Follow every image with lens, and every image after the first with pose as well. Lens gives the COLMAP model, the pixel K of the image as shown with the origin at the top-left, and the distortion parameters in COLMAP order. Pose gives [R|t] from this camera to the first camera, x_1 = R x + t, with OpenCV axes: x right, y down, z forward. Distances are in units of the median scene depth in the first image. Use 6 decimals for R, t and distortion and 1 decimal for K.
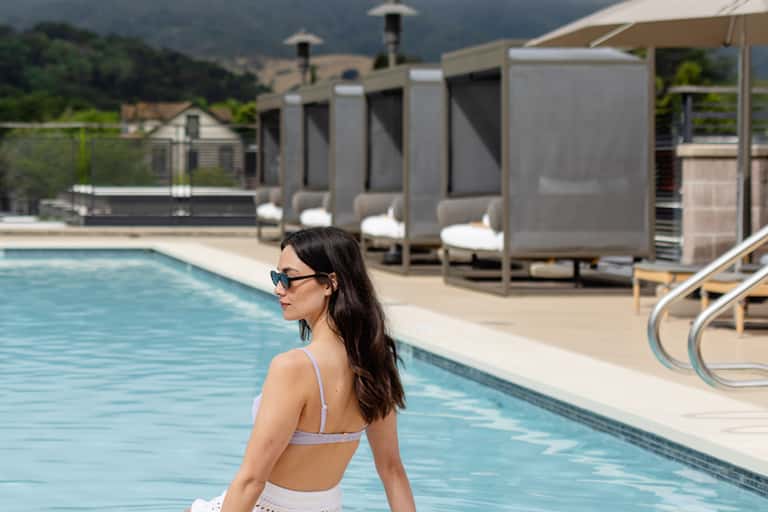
lens RADIAL K [[1996.7, 0, 384.0], [0, 1996.7, 256.0], [0, 0, 1]] dist [-0.047098, -0.316277]
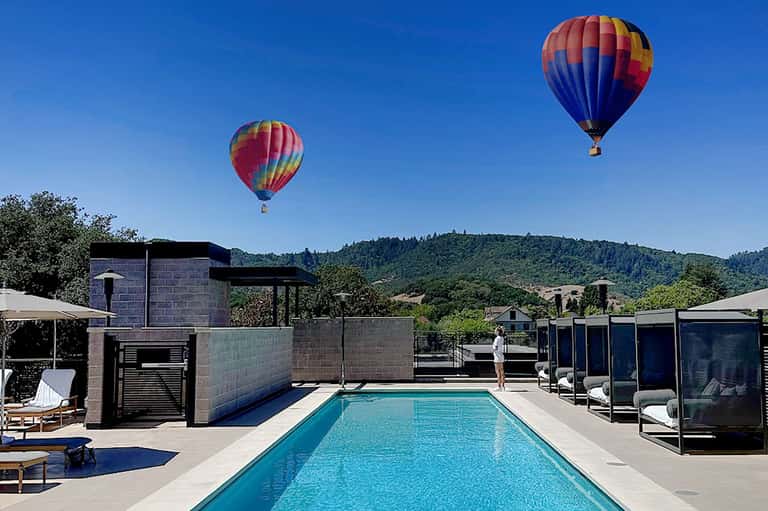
lens RADIAL K [[1095.2, 0, 384.0], [0, 1095.2, 255.5], [0, 0, 1]] dist [0.245758, 0.001458]
pose [[0.980015, -0.008023, -0.198762, 0.024530], [-0.023109, 0.987829, -0.153816, 0.082140], [0.197577, 0.155335, 0.967902, -0.426180]]
